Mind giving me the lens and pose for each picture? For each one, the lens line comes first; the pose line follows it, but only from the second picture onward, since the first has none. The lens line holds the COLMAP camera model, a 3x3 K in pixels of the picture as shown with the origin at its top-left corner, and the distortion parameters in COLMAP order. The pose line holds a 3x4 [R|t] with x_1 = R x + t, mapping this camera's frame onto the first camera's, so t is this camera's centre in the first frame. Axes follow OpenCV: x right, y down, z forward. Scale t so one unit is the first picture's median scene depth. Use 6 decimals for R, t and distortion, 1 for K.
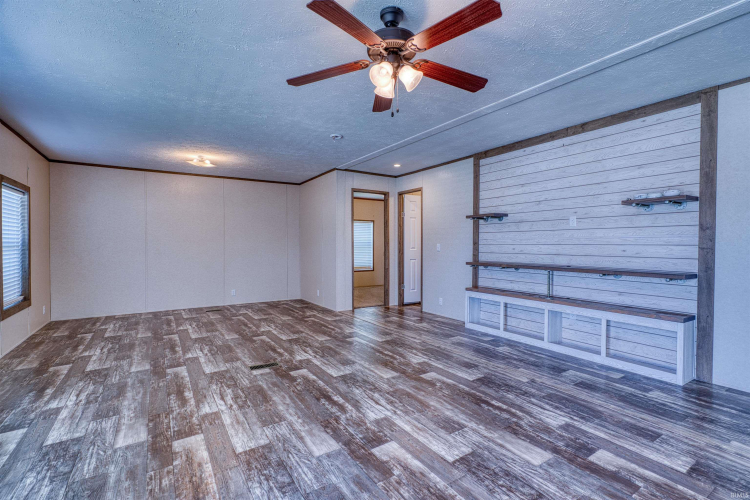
lens RADIAL K [[347.9, 0, 375.0], [0, 347.9, 250.0], [0, 0, 1]] dist [-0.008037, 0.000820]
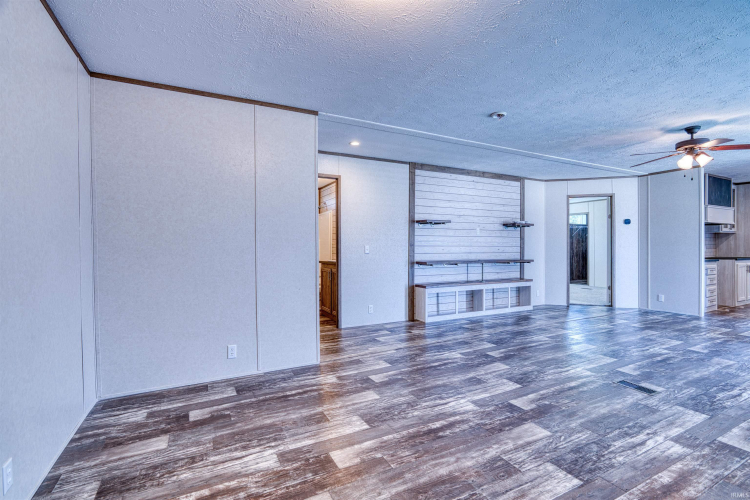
lens RADIAL K [[347.9, 0, 375.0], [0, 347.9, 250.0], [0, 0, 1]] dist [-0.008037, 0.000820]
pose [[0.086859, -0.010976, 0.996160, -0.951399], [0.016339, 0.999820, 0.009592, -0.019022], [-0.996087, 0.015443, 0.087023, 1.212887]]
